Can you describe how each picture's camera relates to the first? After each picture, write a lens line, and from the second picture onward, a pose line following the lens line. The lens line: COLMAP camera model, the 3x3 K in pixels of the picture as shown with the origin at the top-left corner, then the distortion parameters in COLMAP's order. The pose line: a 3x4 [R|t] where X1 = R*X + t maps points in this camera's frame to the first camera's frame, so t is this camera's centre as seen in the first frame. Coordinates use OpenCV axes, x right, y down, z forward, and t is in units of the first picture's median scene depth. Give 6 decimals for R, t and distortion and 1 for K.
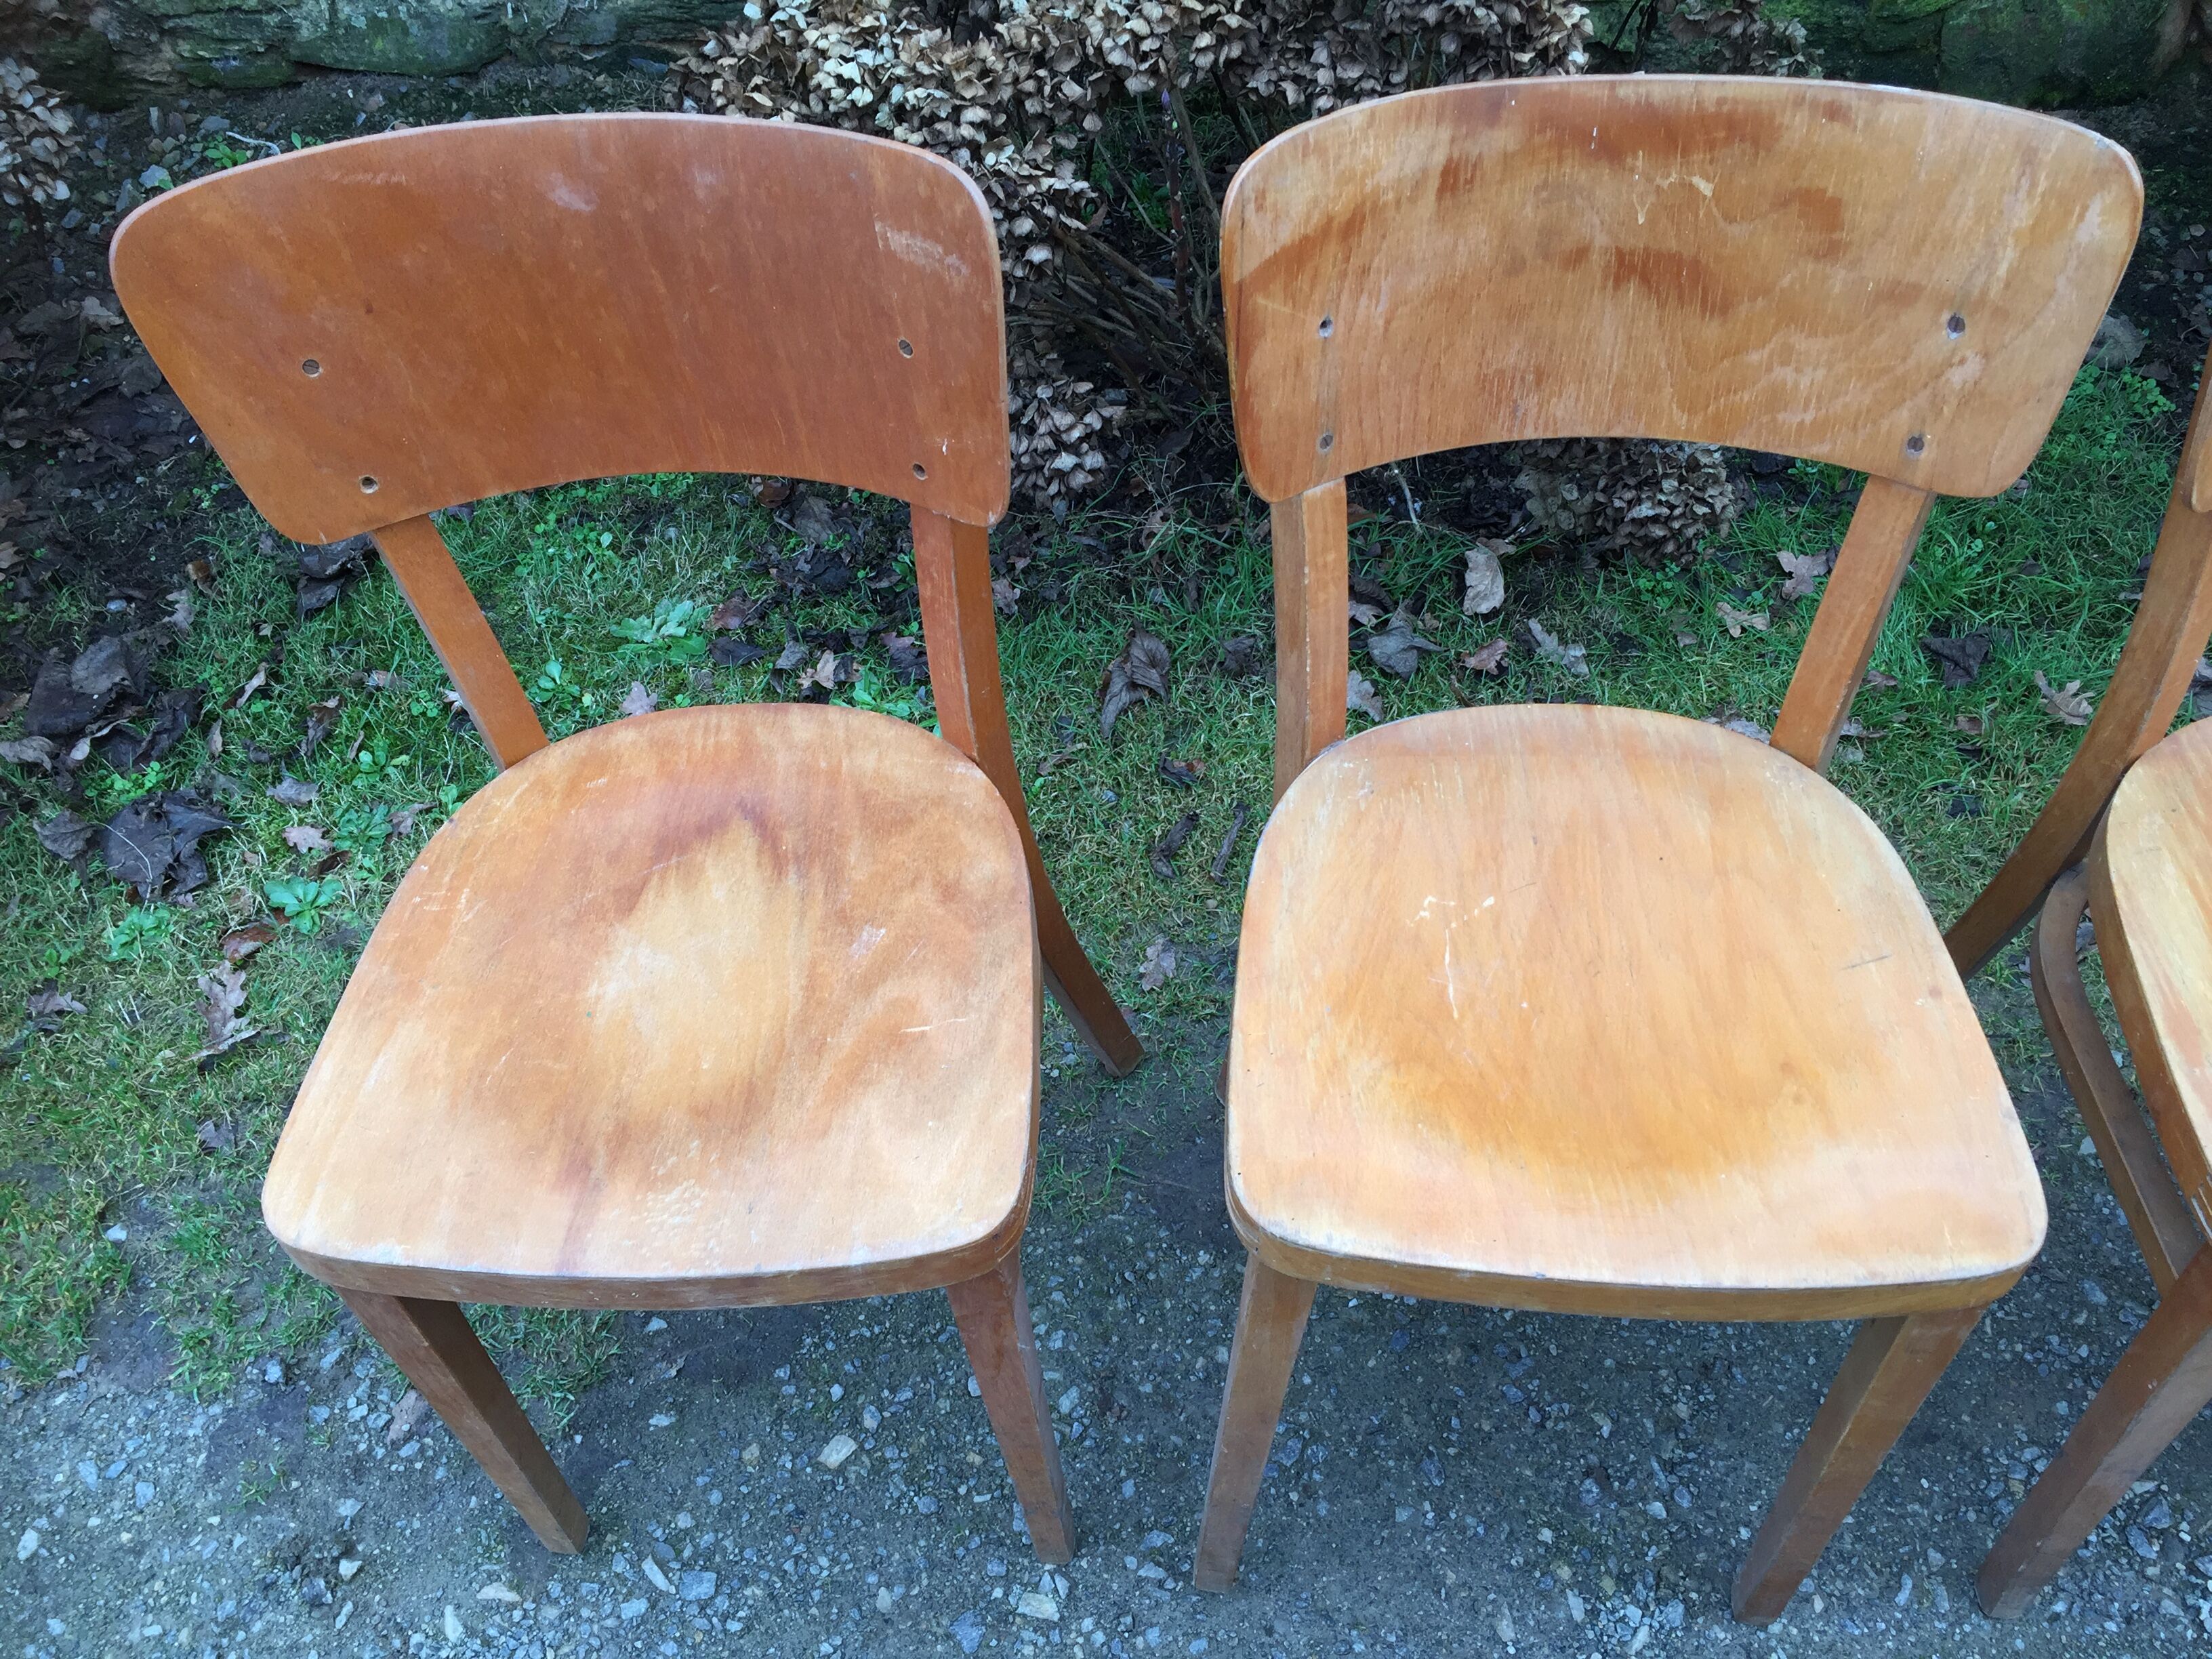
lens RADIAL K [[1865.8, 0, 1113.8], [0, 1865.8, 861.7], [0, 0, 1]] dist [0.086337, -0.116532]
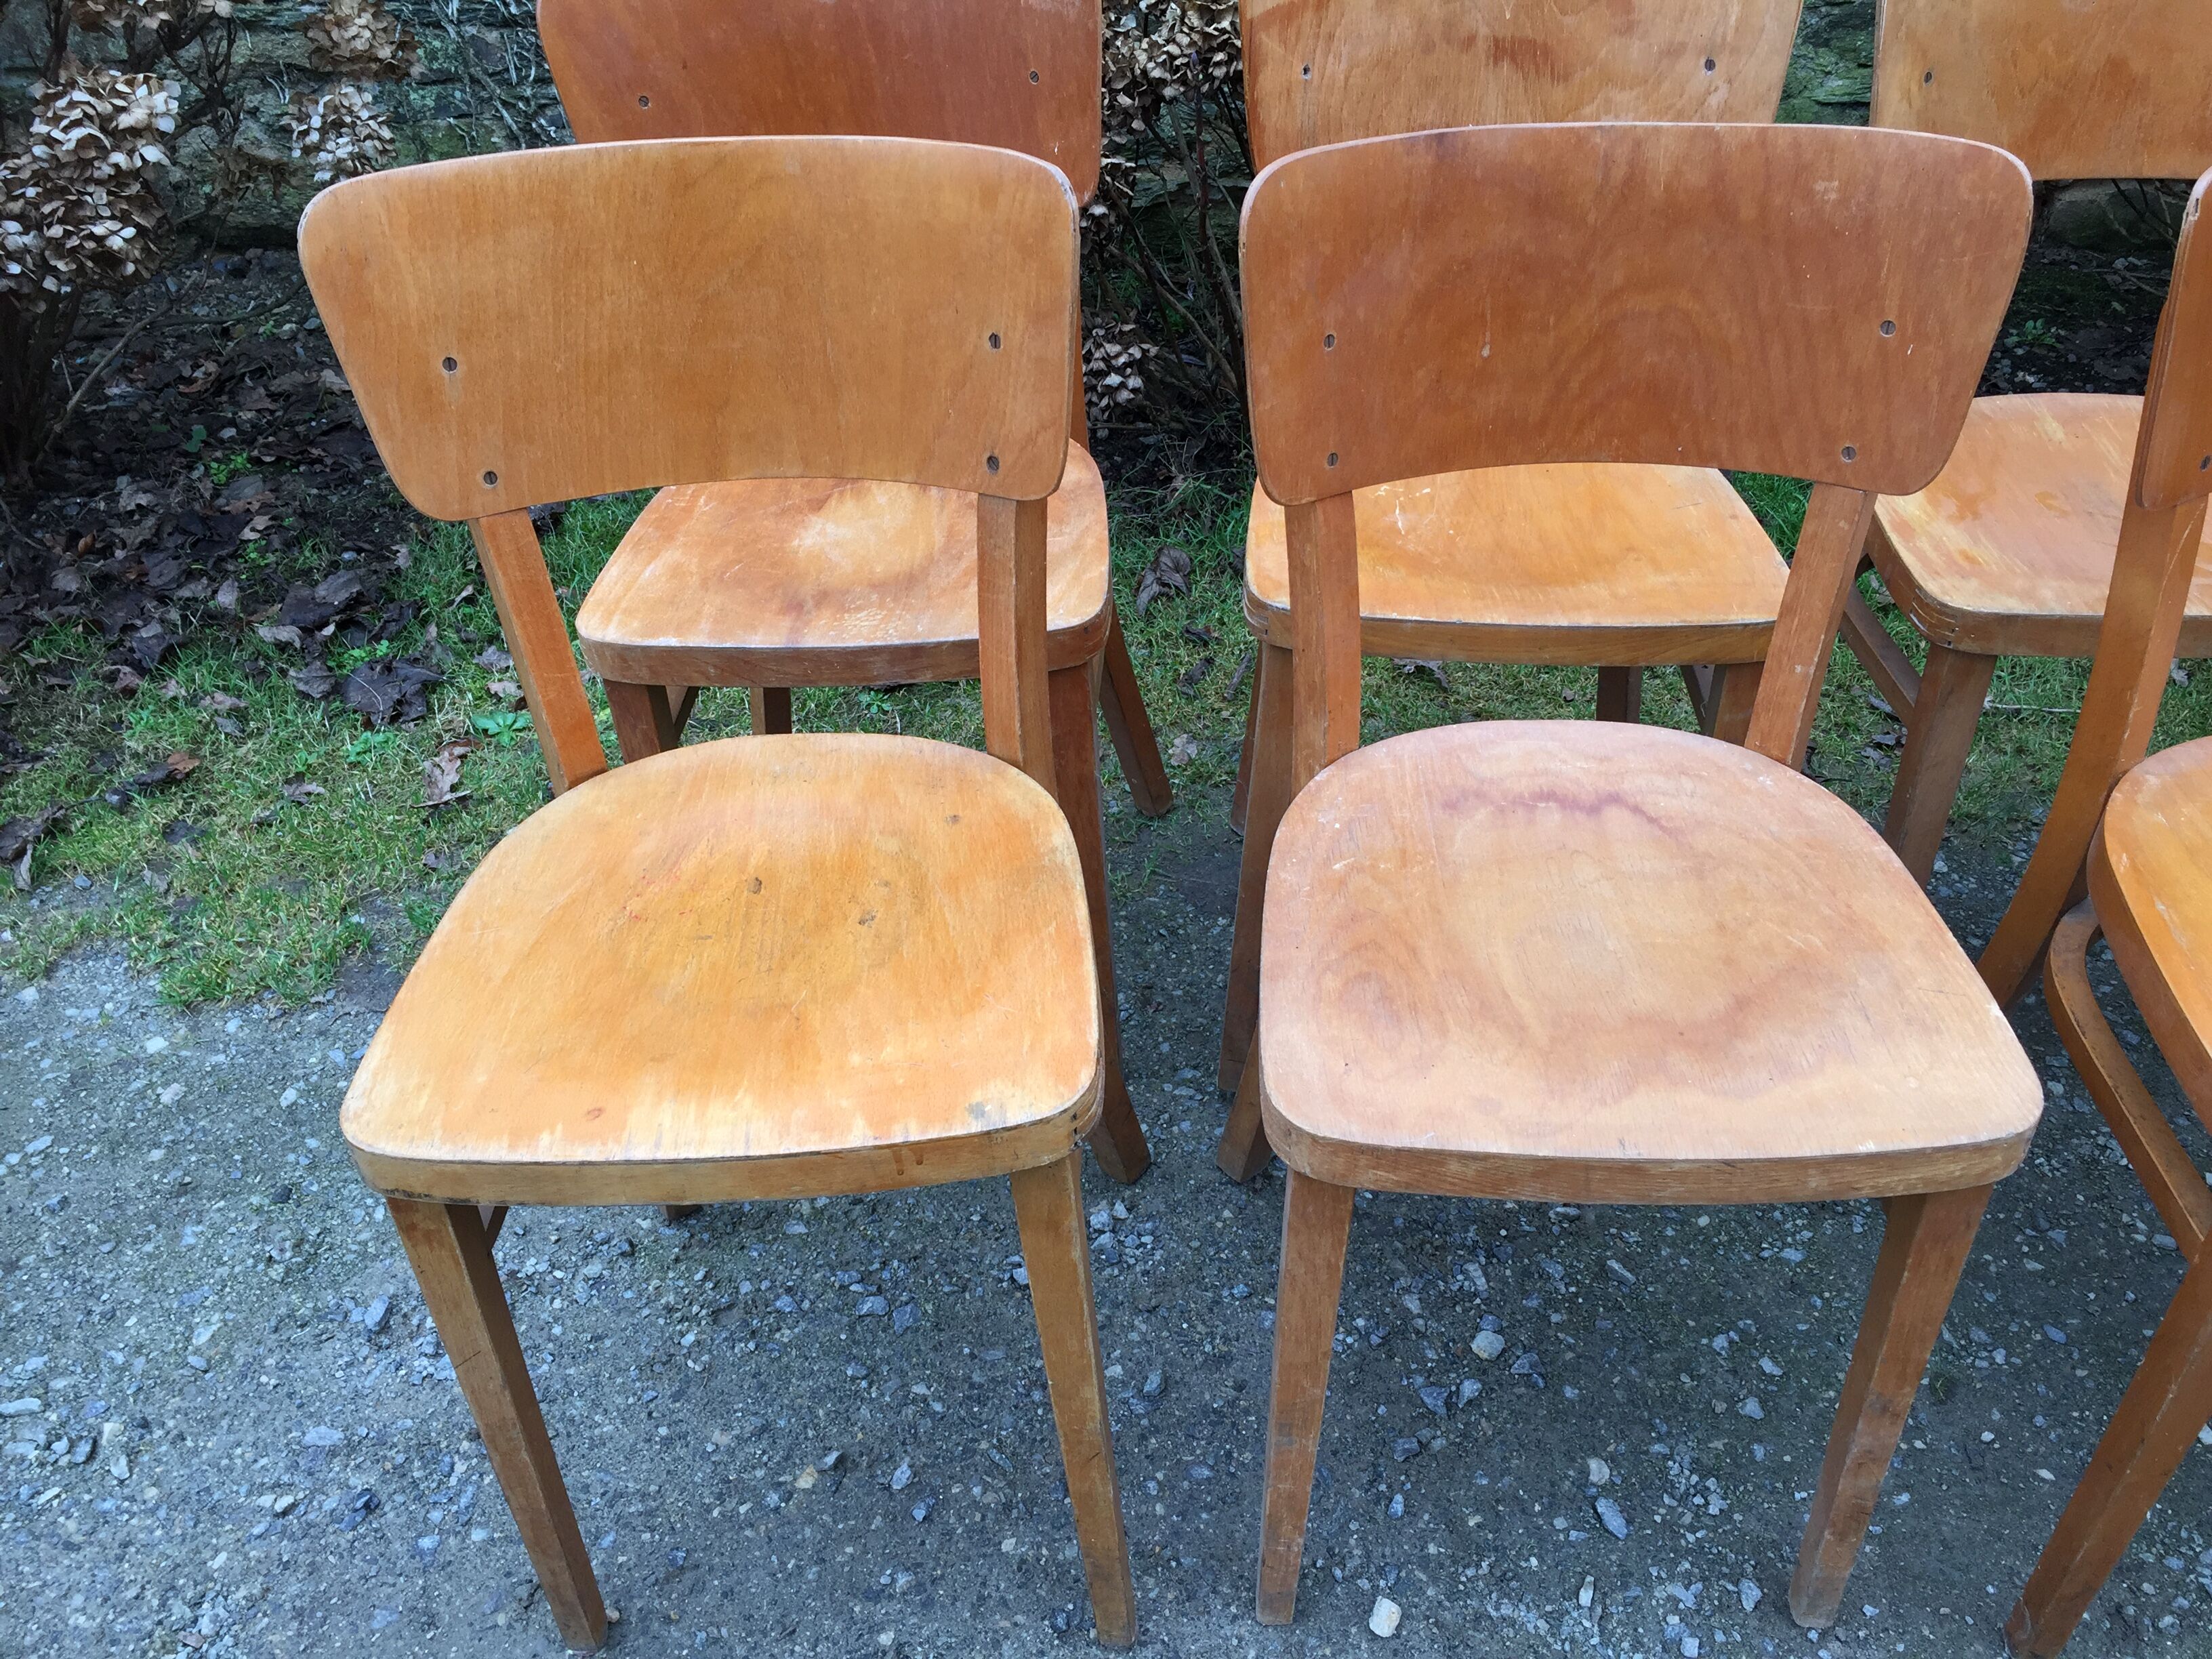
lens RADIAL K [[1865.8, 0, 1113.8], [0, 1865.8, 861.7], [0, 0, 1]] dist [0.086337, -0.116532]
pose [[0.999966, 0.008246, 0.000813, -0.024164], [-0.007879, 0.976683, -0.214540, 0.402597], [-0.002563, 0.214526, 0.976715, -0.220541]]
